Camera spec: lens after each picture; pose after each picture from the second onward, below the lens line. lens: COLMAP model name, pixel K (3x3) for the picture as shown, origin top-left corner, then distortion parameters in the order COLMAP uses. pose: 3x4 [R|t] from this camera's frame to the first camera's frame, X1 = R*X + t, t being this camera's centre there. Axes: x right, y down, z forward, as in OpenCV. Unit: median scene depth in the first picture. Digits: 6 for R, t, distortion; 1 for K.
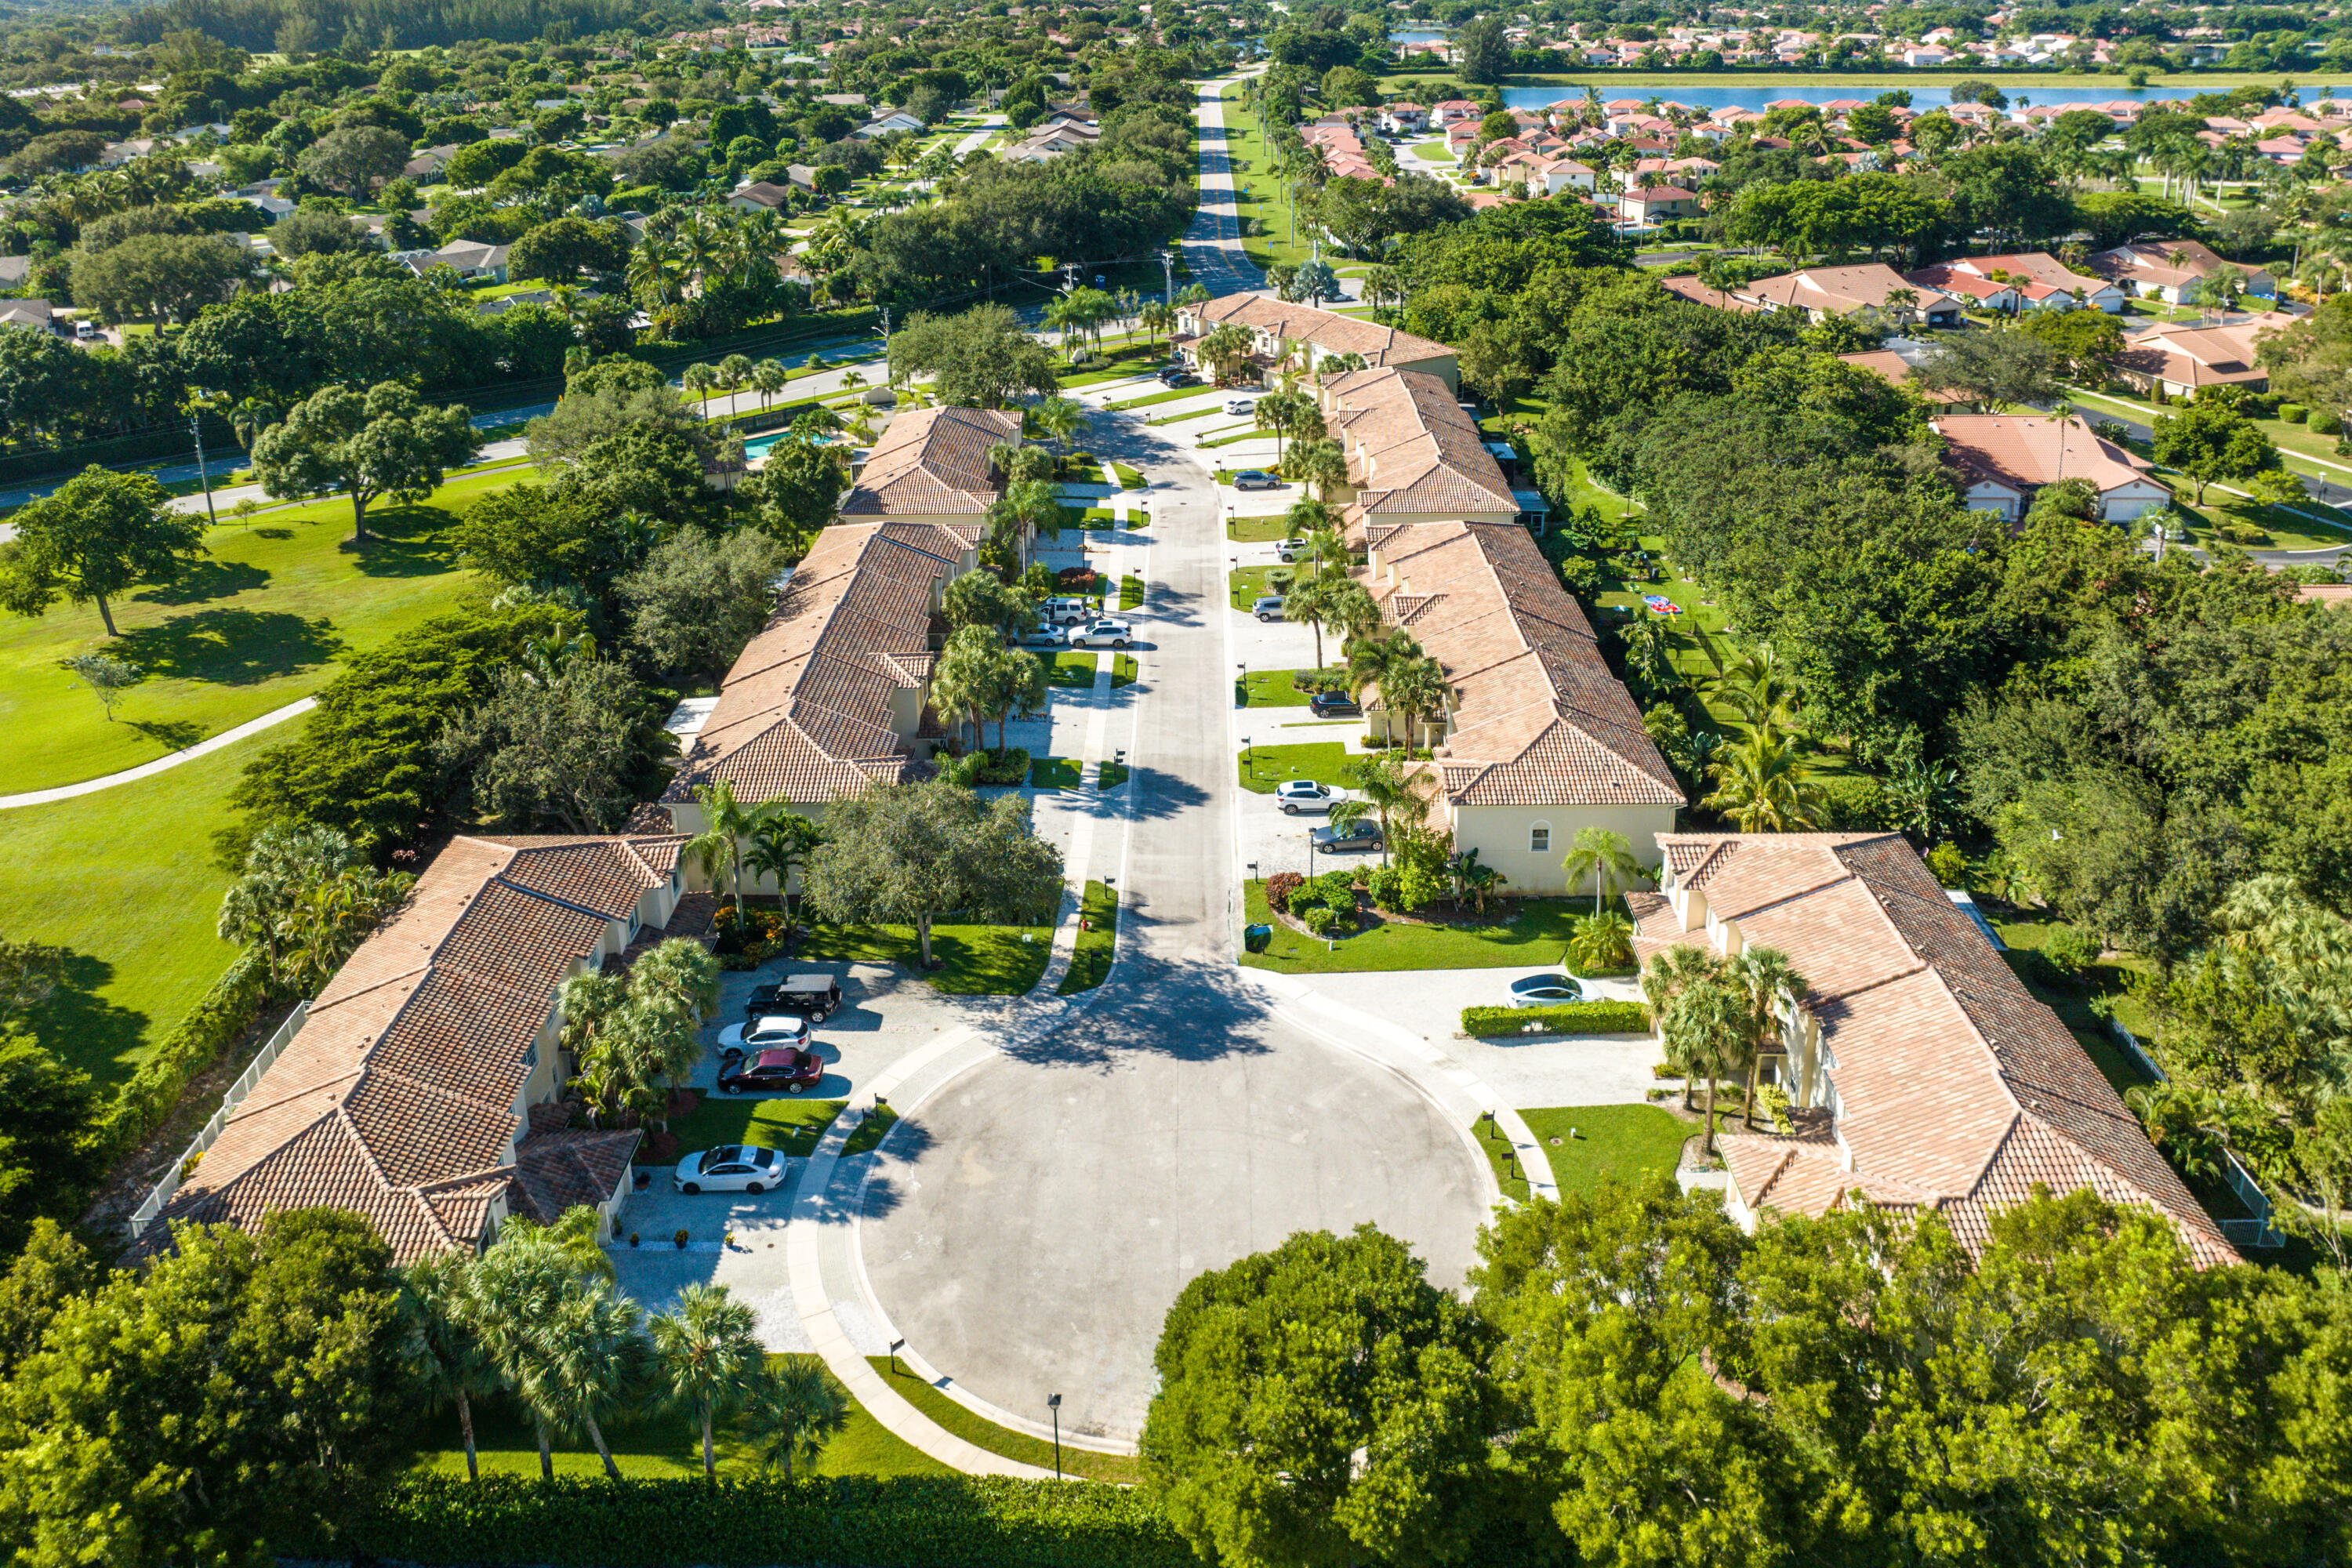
lens RADIAL K [[1641.8, 0, 1176.0], [0, 1641.8, 784.0], [0, 0, 1]] dist [0.003007, -0.027648]
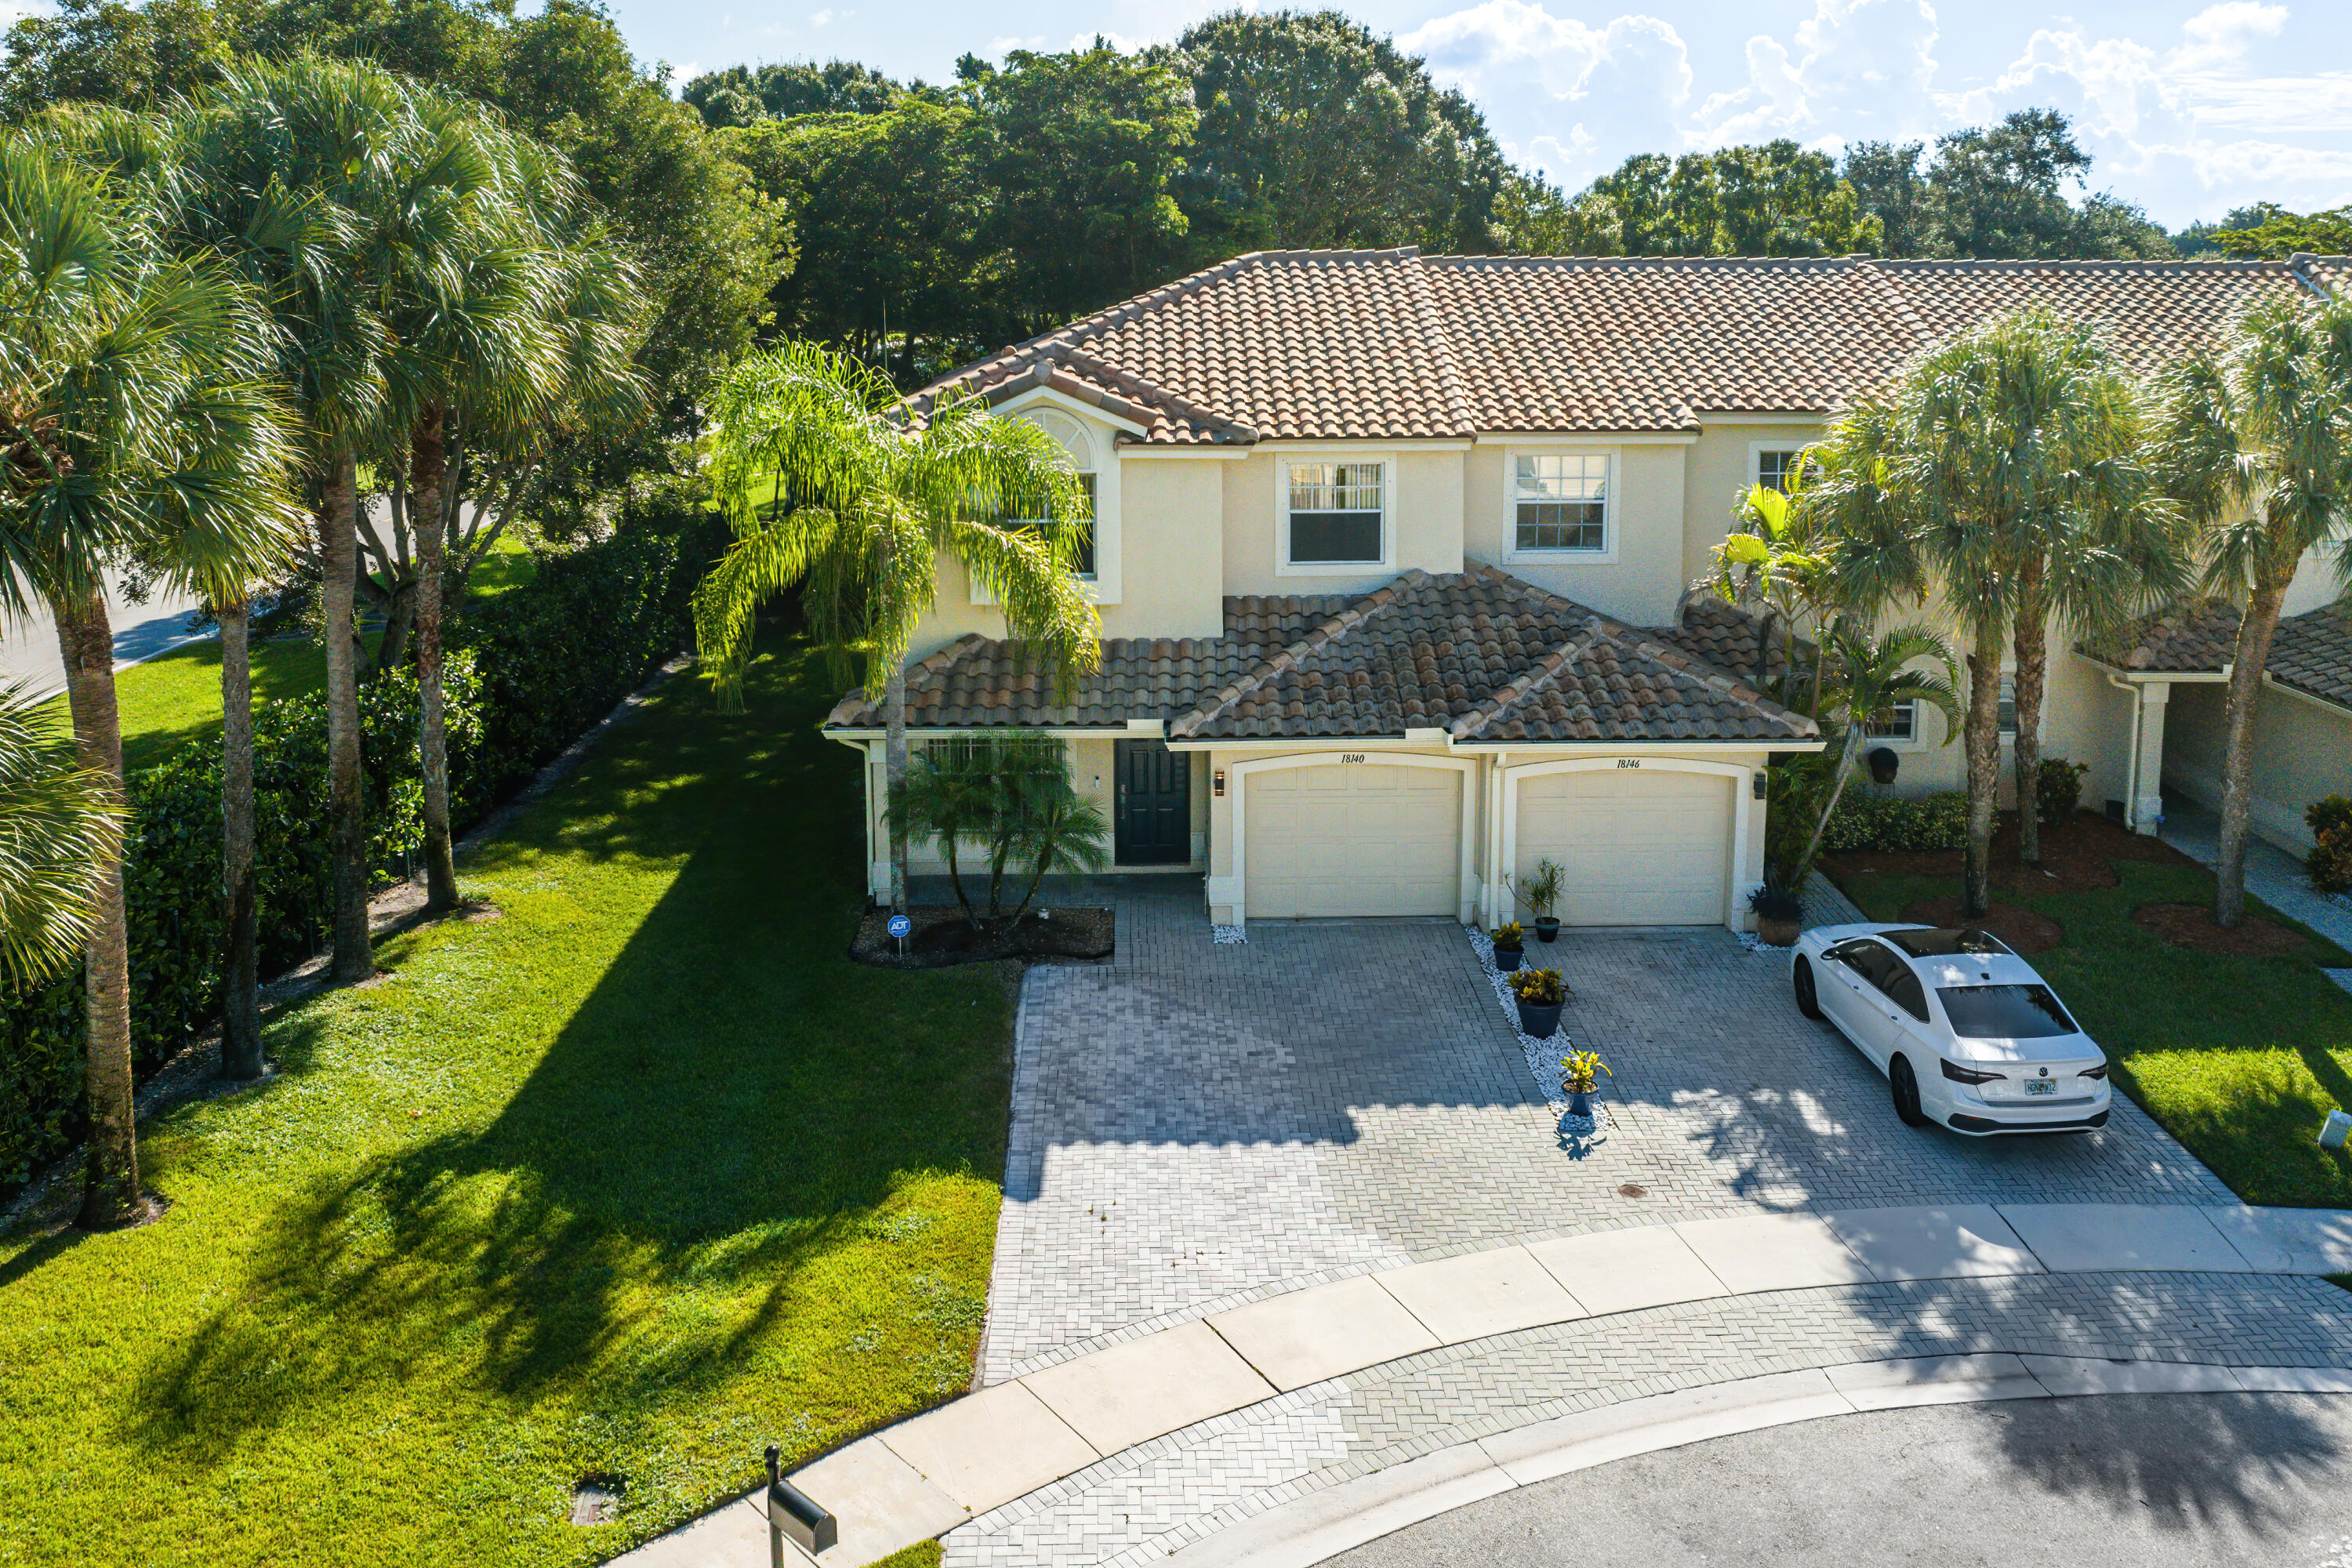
lens RADIAL K [[1975.4, 0, 1184.2], [0, 1975.4, 738.1], [0, 0, 1]] dist [0.000455, -0.001594]
pose [[0.038839, 0.248012, -0.967978, -0.002514], [-0.453356, 0.867643, 0.204115, 0.168557], [0.890483, 0.430911, 0.146136, 0.741623]]
